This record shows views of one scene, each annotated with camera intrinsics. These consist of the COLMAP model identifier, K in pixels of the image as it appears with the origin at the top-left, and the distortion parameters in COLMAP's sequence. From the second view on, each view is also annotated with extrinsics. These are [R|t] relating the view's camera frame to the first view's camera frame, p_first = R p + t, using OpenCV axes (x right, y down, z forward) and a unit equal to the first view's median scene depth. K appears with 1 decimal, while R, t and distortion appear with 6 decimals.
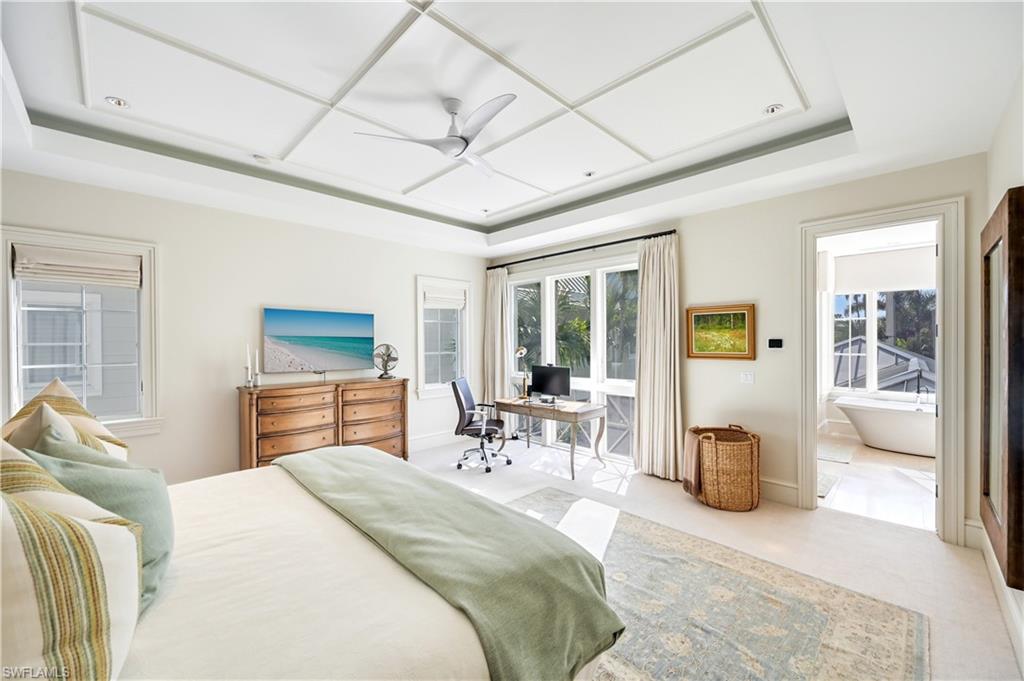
lens RADIAL K [[402.8, 0, 512.0], [0, 402.8, 340.5], [0, 0, 1]] dist [0.000325, 0.000260]
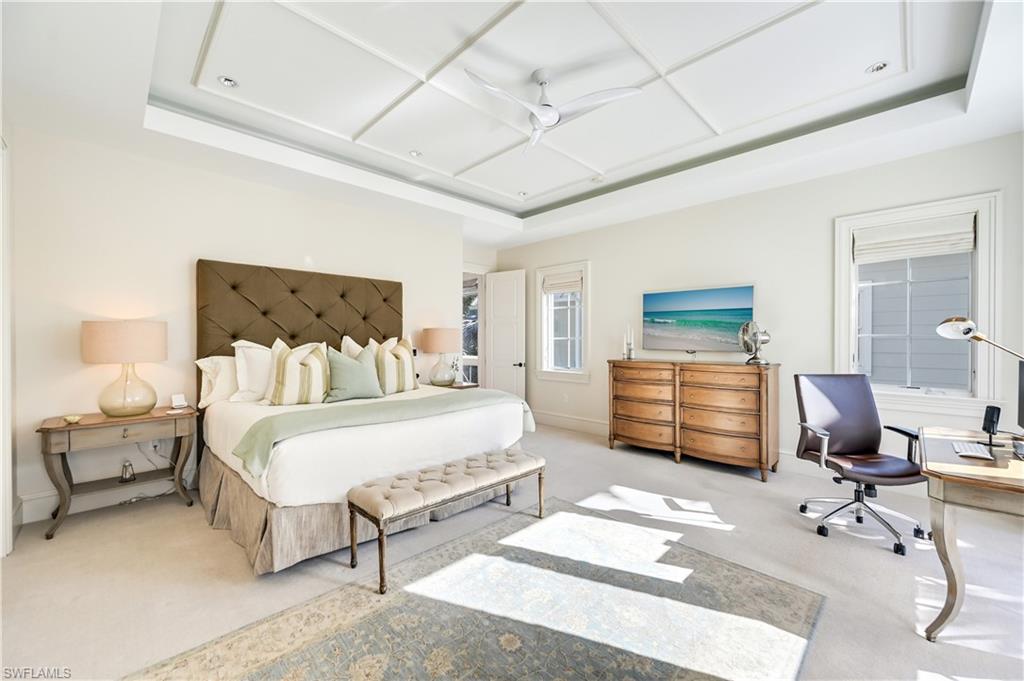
lens RADIAL K [[402.8, 0, 512.0], [0, 402.8, 340.5], [0, 0, 1]] dist [0.000325, 0.000260]
pose [[0.006568, 0.012768, -0.999897, 0.569264], [0.008026, 0.999886, 0.012821, 0.037898], [0.999946, -0.008109, 0.006464, 0.604425]]
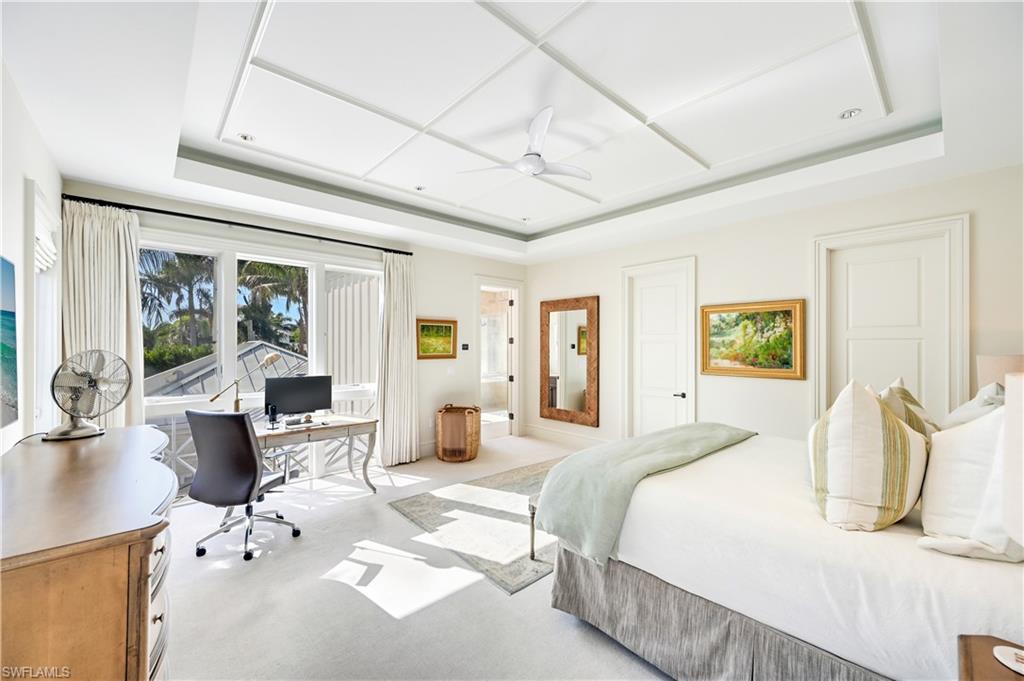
lens RADIAL K [[402.8, 0, 512.0], [0, 402.8, 340.5], [0, 0, 1]] dist [0.000325, 0.000260]
pose [[0.050790, 0.013735, 0.998615, -0.800623], [-0.005126, 0.999896, -0.013492, 0.002047], [-0.998696, -0.004434, 0.050855, 0.657449]]
